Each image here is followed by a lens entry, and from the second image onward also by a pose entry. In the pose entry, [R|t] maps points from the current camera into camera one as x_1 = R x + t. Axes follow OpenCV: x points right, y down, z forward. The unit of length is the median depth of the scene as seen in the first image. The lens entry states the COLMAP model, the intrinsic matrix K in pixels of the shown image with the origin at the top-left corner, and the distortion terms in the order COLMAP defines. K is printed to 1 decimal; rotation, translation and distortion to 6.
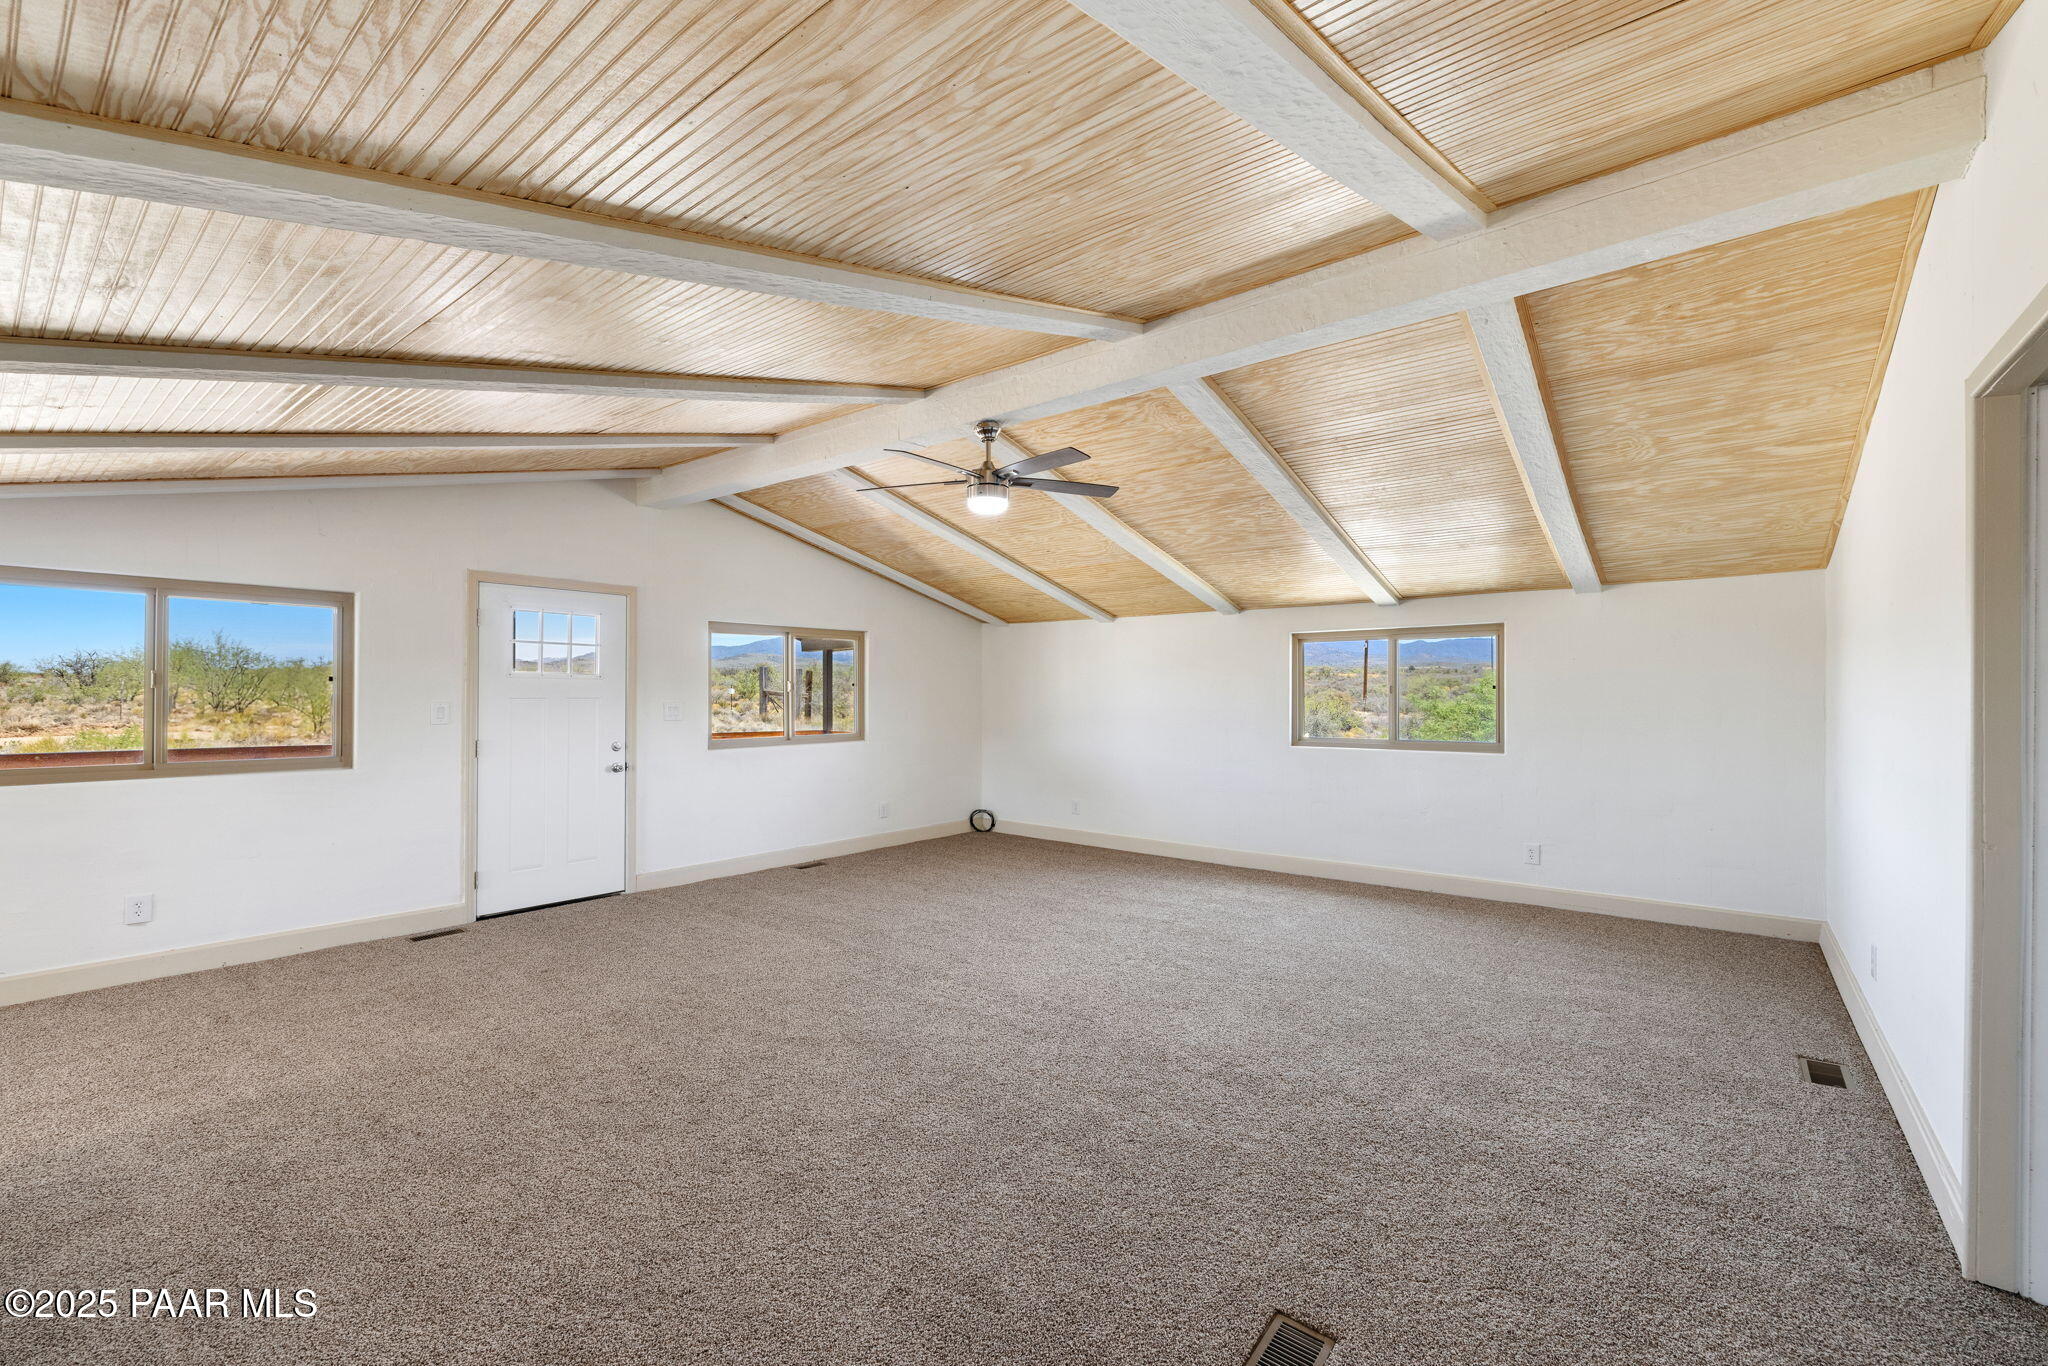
lens RADIAL K [[857.2, 0, 1022.6], [0, 857.2, 696.8], [0, 0, 1]] dist [0.001428, 0.000198]
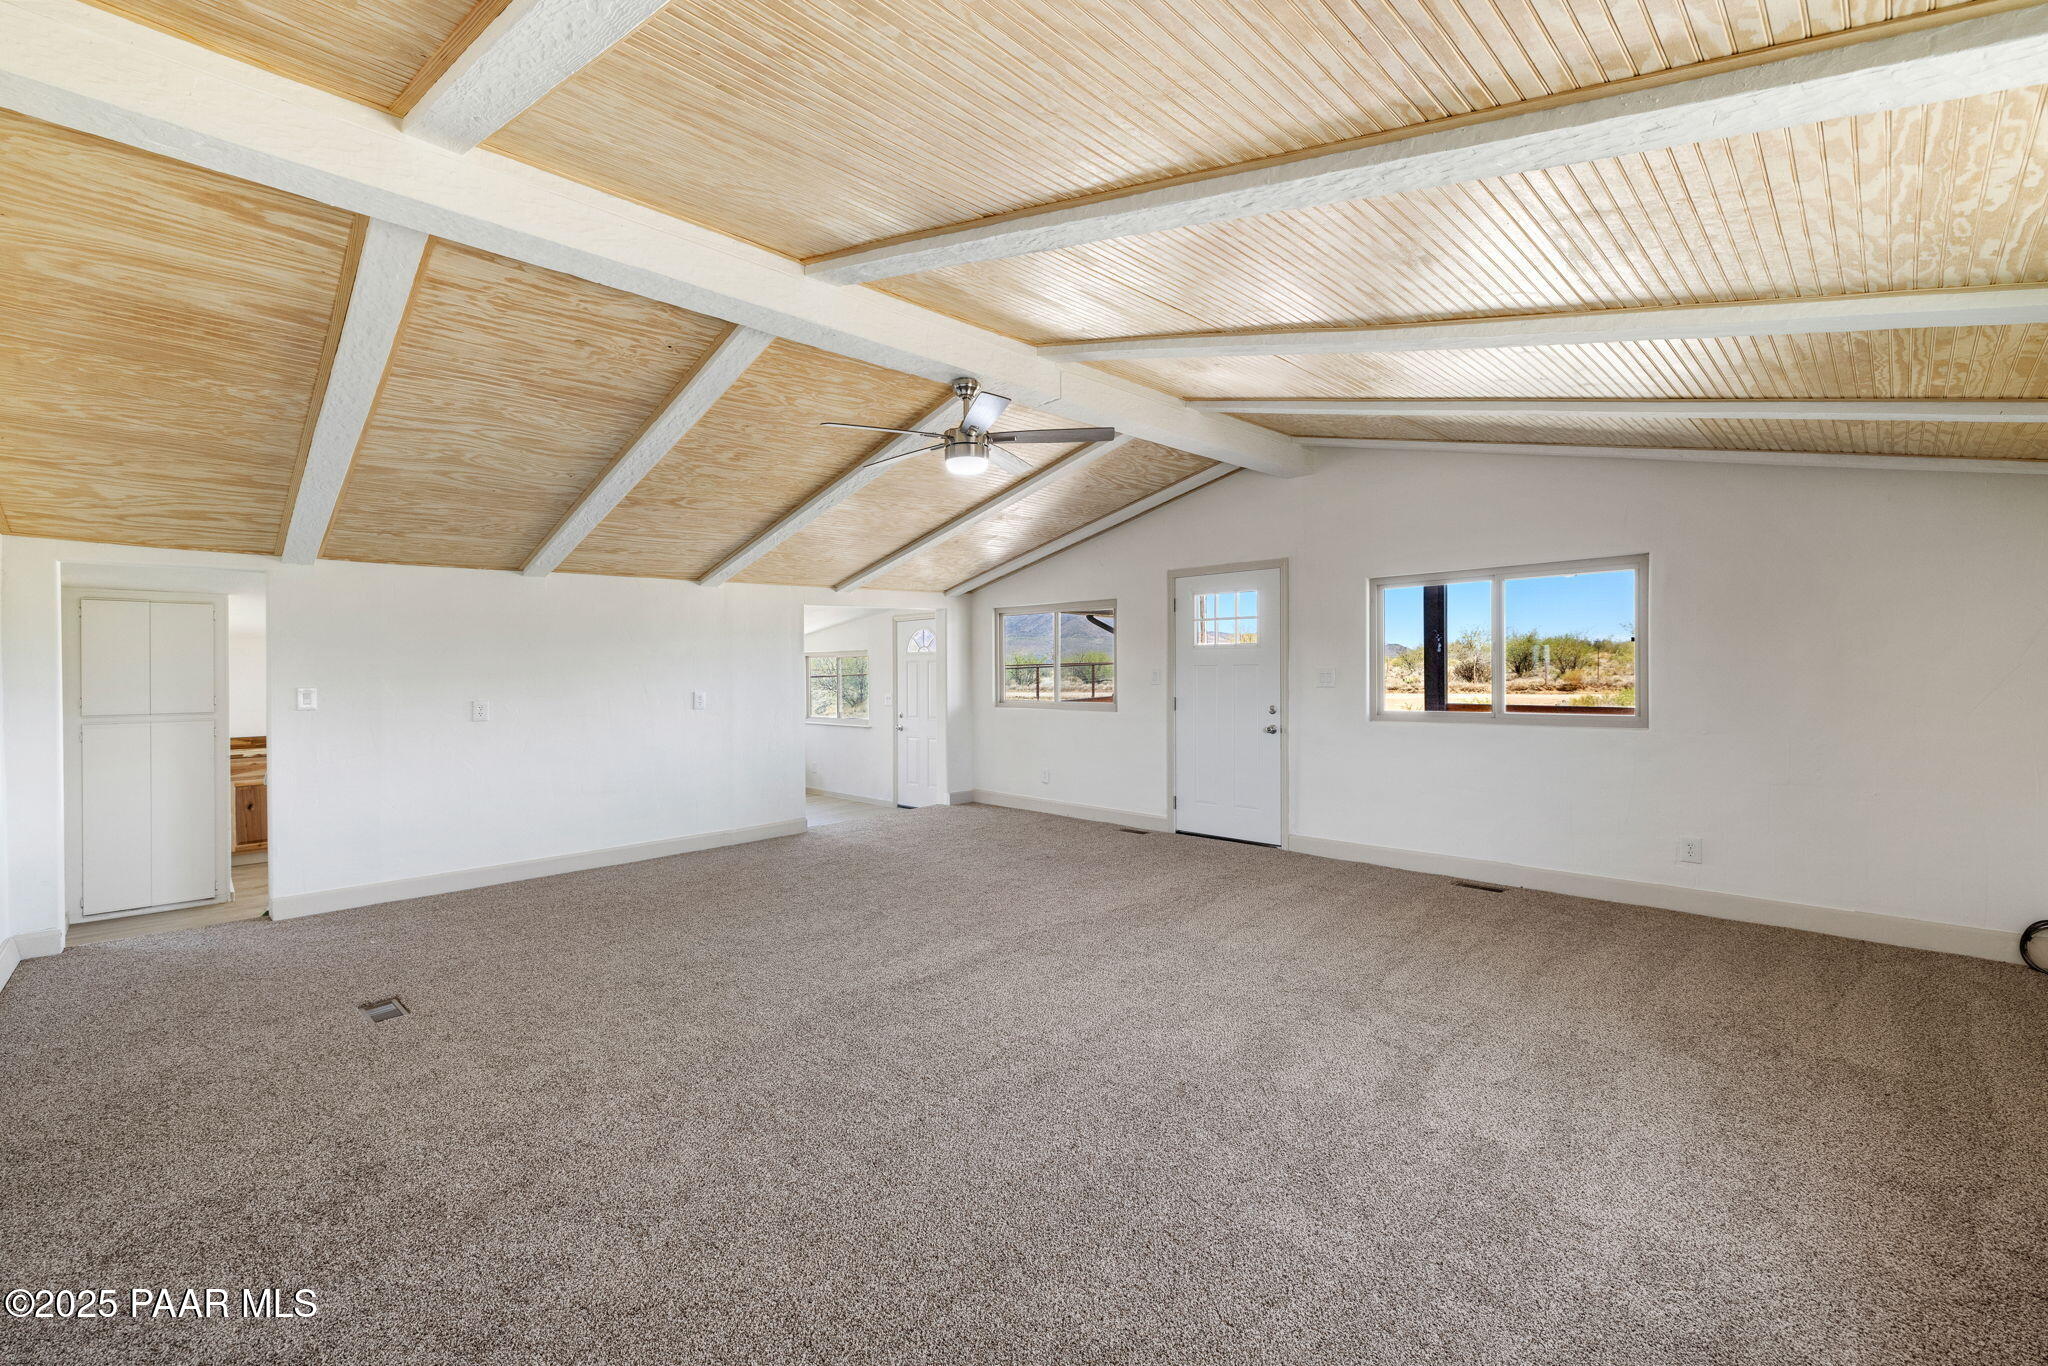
lens RADIAL K [[857.2, 0, 1025.6], [0, 857.2, 672.2], [0, 0, 1]] dist [0.001428, 0.000198]
pose [[-0.121916, 0.001643, -0.992539, 0.632280], [0.012702, 0.999919, 0.000095, 0.007197], [0.992459, -0.012596, -0.121928, 0.823642]]
